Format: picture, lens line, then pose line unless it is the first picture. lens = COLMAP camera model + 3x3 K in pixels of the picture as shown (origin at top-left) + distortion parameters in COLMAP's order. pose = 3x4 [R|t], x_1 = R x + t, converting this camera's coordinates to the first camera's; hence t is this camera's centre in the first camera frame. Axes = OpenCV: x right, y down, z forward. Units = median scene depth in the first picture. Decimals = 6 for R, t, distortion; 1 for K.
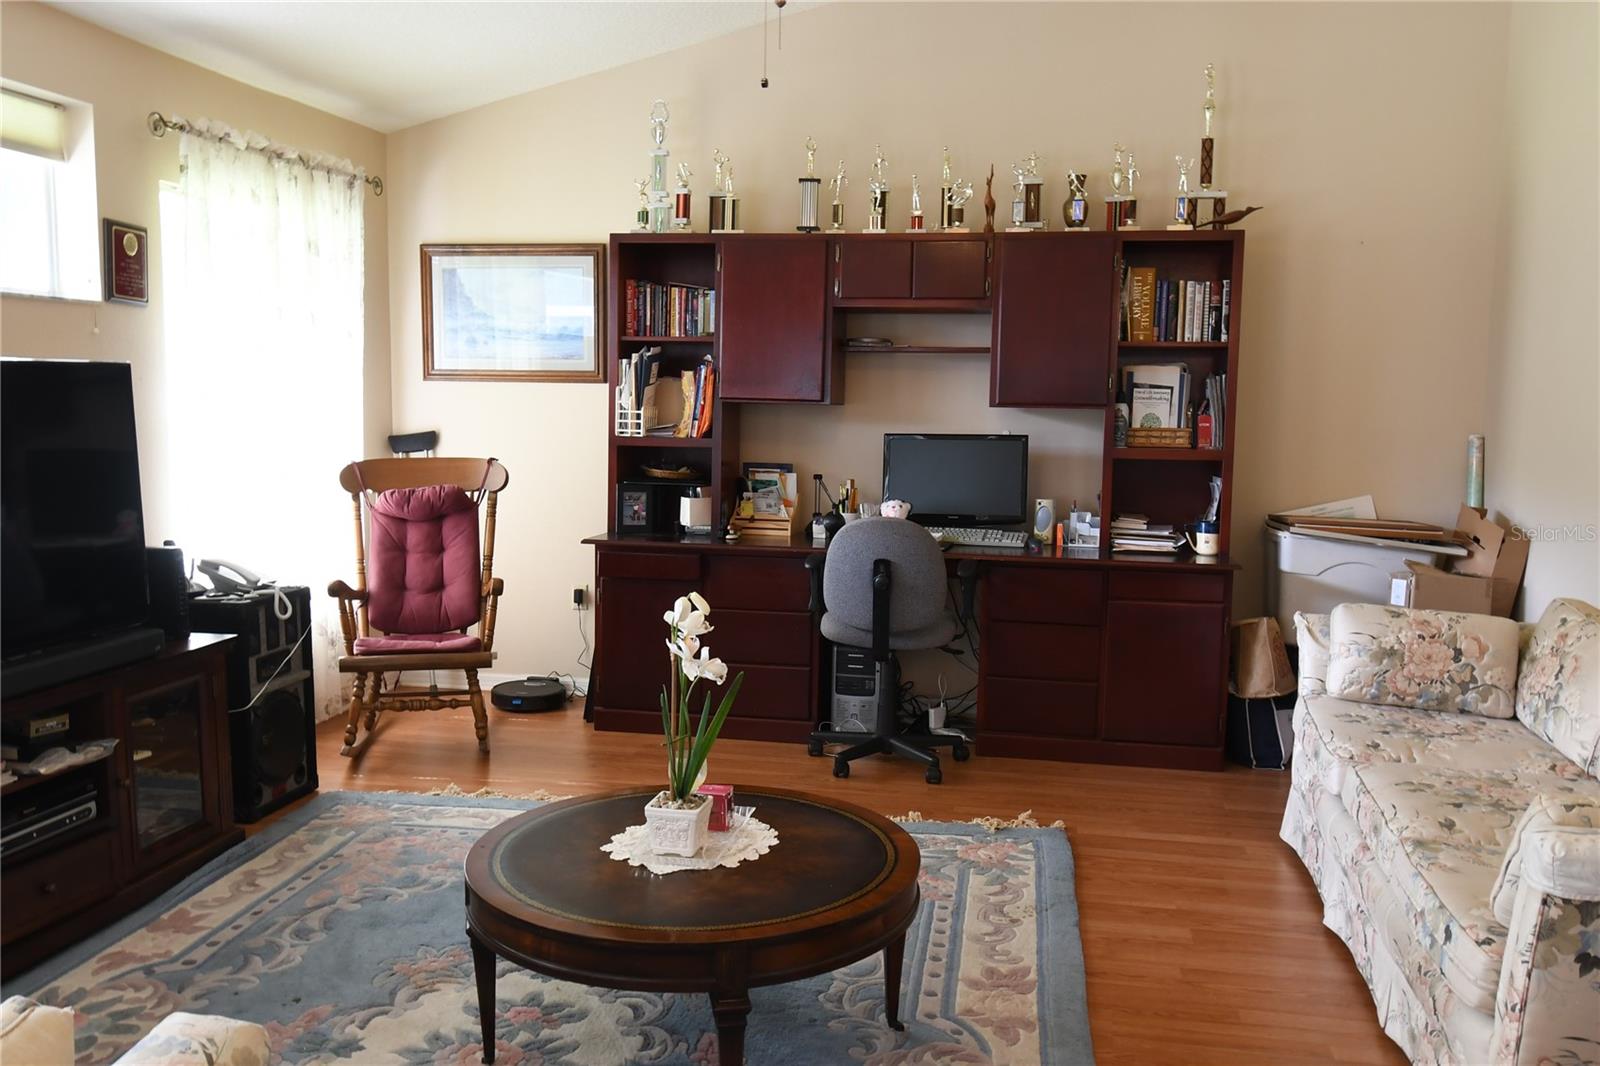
lens RADIAL K [[1361.9, 0, 791.9], [0, 1361.9, 538.3], [0, 0, 1]] dist [0.021568, -0.031763]
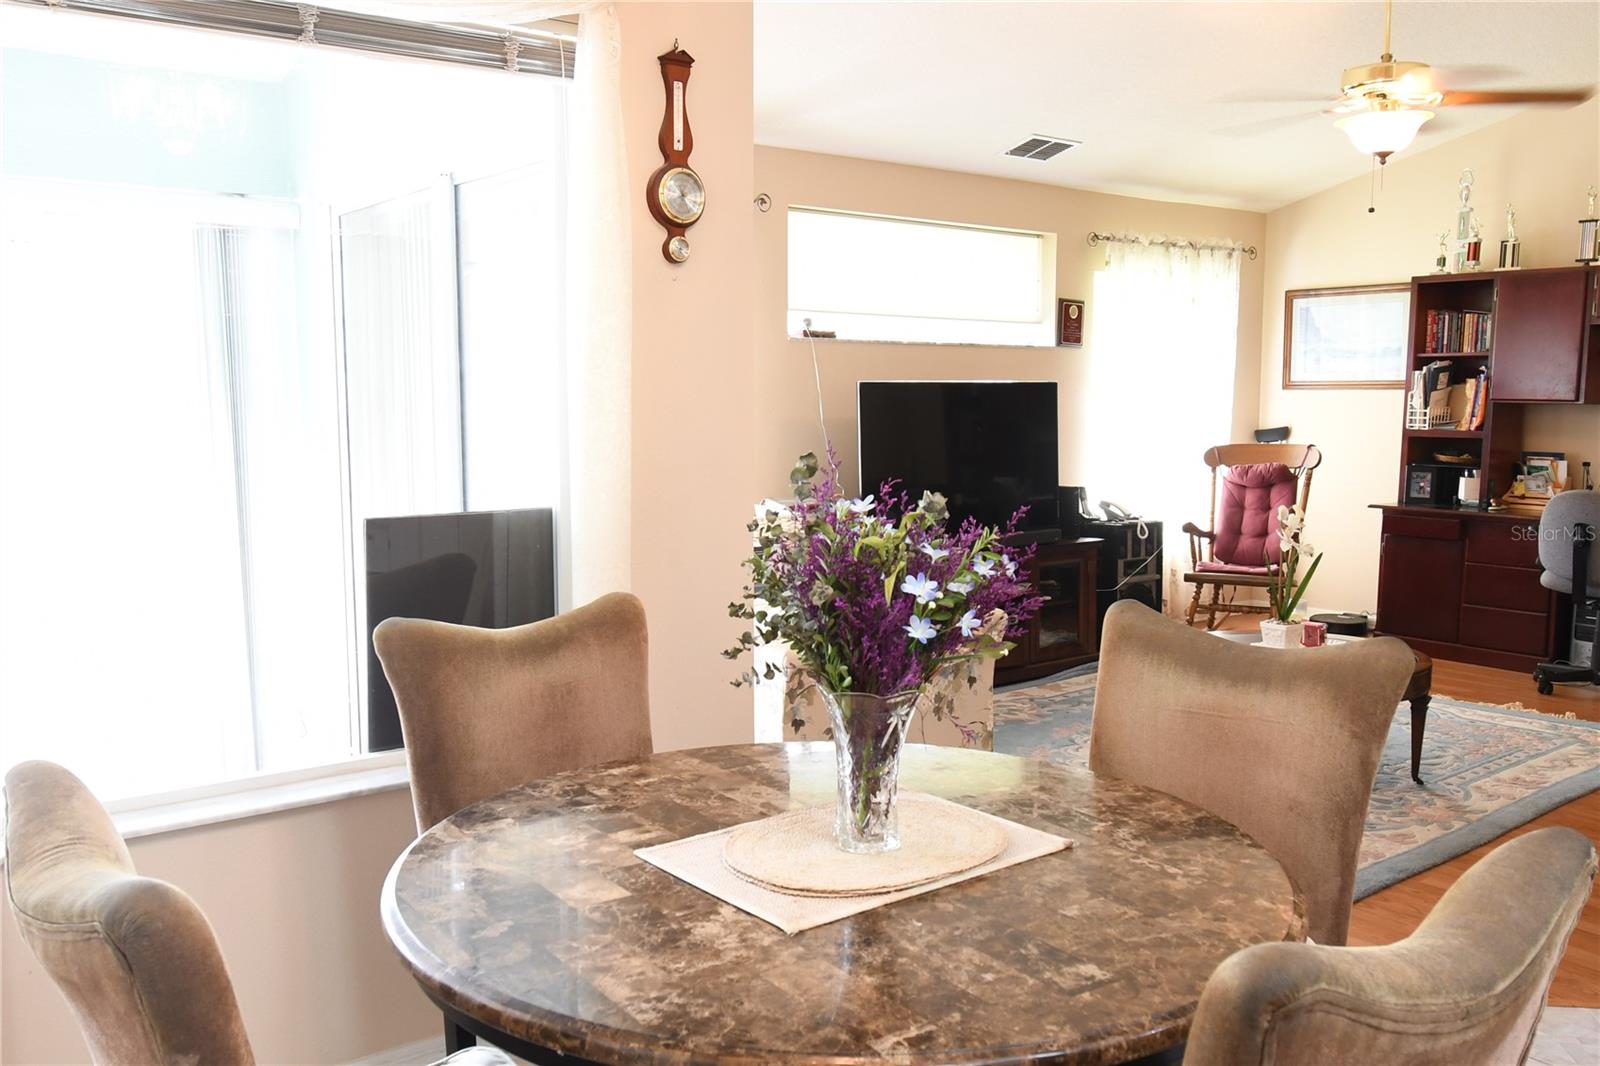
lens RADIAL K [[1361.9, 0, 795.2], [0, 1361.9, 538.6], [0, 0, 1]] dist [0.021568, -0.031763]
pose [[0.746765, 0.057817, -0.662570, 0.315750], [-0.064061, 0.997835, 0.014872, 0.049836], [0.661996, 0.031340, 0.748852, -0.387839]]
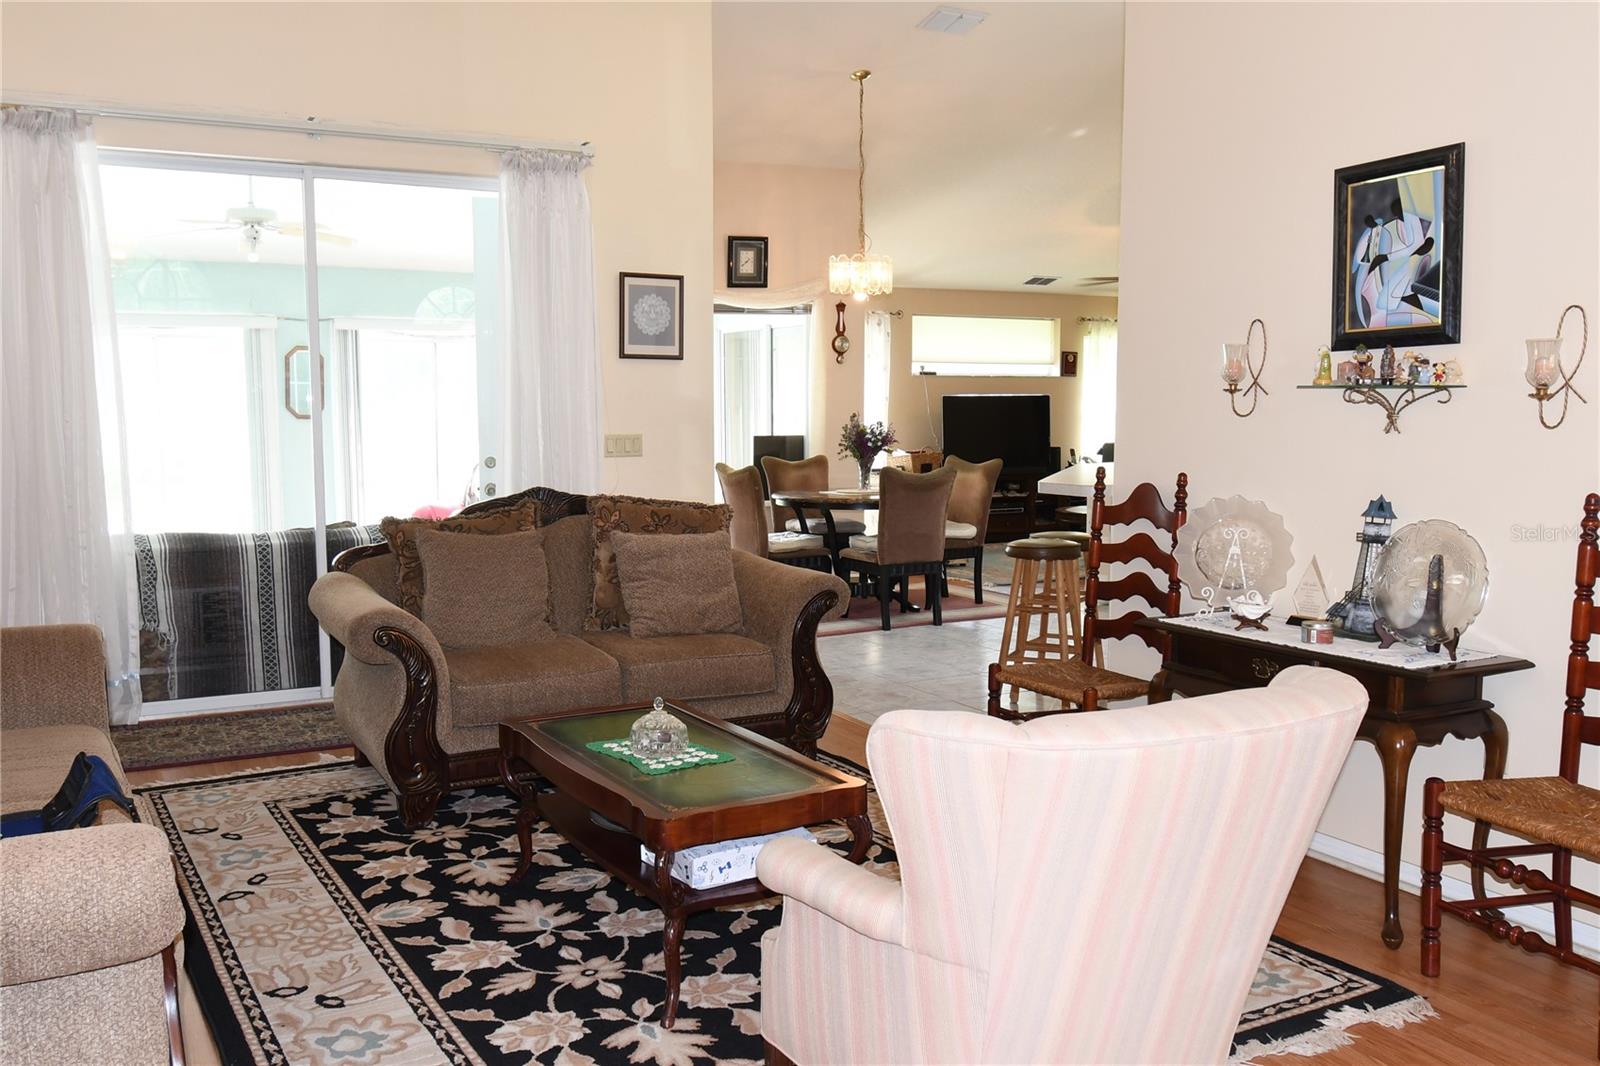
lens RADIAL K [[1361.9, 0, 799.4], [0, 1361.9, 531.5], [0, 0, 1]] dist [0.021568, -0.031763]
pose [[0.622451, 0.060346, -0.780329, 1.328461], [-0.076346, 0.996950, 0.016199, 0.151992], [0.778927, 0.049492, 0.625159, -1.197588]]
